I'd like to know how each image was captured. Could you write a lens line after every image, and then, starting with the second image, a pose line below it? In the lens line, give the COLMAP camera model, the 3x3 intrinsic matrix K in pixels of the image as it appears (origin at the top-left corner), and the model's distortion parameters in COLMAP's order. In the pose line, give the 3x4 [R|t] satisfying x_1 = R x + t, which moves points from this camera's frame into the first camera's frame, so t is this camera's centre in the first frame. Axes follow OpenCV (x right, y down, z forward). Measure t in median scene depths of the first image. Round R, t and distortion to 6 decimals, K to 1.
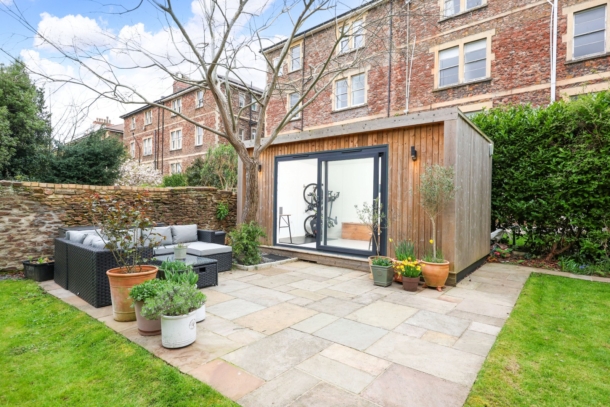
lens RADIAL K [[324.5, 0, 308.8], [0, 324.5, 202.8], [0, 0, 1]] dist [0.006188, 0.000743]
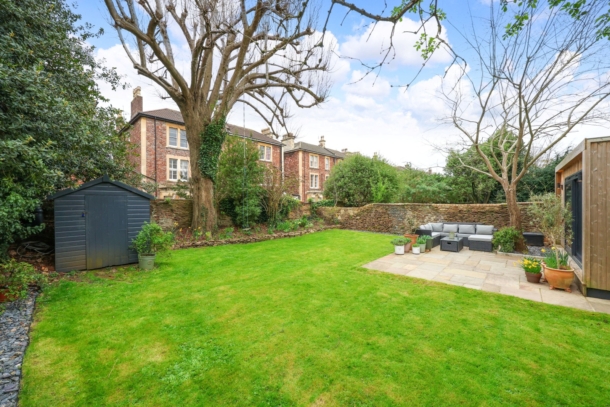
lens RADIAL K [[244.6, 0, 305.7], [0, 244.6, 202.8], [0, 0, 1]] dist [0.001769, -0.000028]
pose [[-0.055412, -0.008037, -0.998431, 0.884275], [0.006493, 0.999944, -0.008409, -0.045215], [0.998442, -0.006948, -0.055356, 0.043724]]
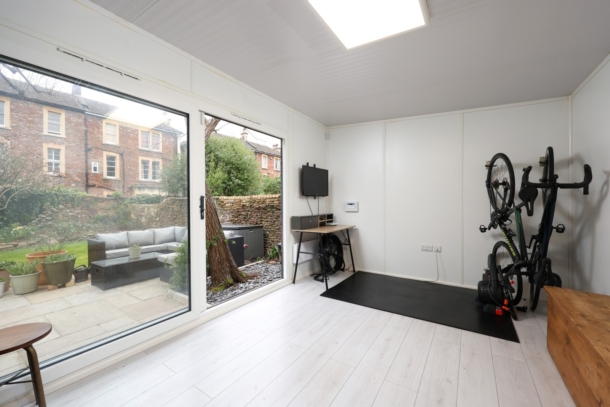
lens RADIAL K [[244.6, 0, 306.3], [0, 244.6, 204.7], [0, 0, 1]] dist [0.001769, -0.000028]
pose [[0.075509, -0.010343, -0.997091, 0.335957], [0.004792, 0.999938, -0.010009, -0.003797], [0.997134, -0.004022, 0.075554, 0.987119]]
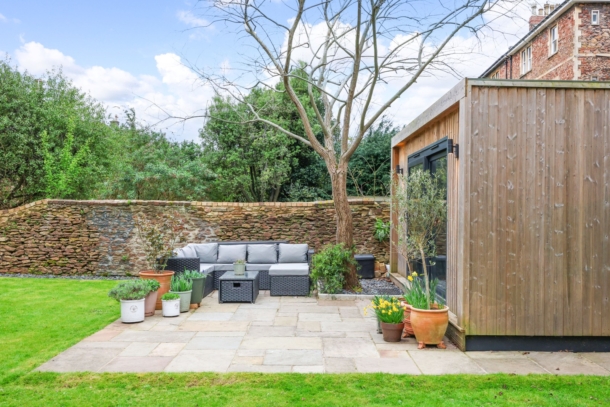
lens RADIAL K [[574.0, 0, 309.2], [0, 574.0, 202.7], [0, 0, 1]] dist [0.007333, 0.000000]
pose [[0.622926, -0.017048, -0.782095, 0.754823], [0.000955, 0.999778, -0.021032, -0.011481], [0.782280, 0.012355, 0.622804, 0.017402]]
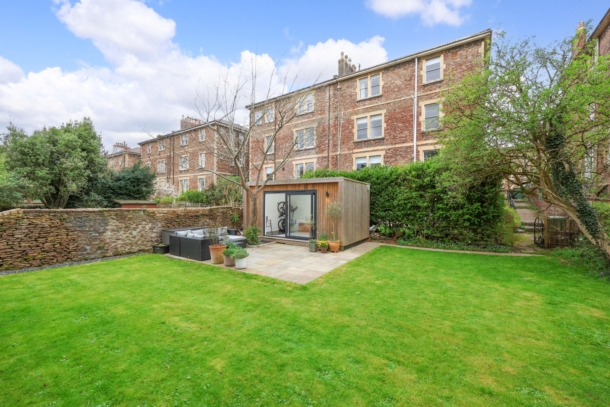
lens RADIAL K [[244.6, 0, 305.5], [0, 244.6, 202.7], [0, 0, 1]] dist [0.001769, -0.000028]
pose [[0.993922, -0.008710, 0.109739, -0.015039], [0.008984, 0.999958, -0.001997, -0.065339], [-0.109717, 0.002971, 0.993958, -0.505991]]
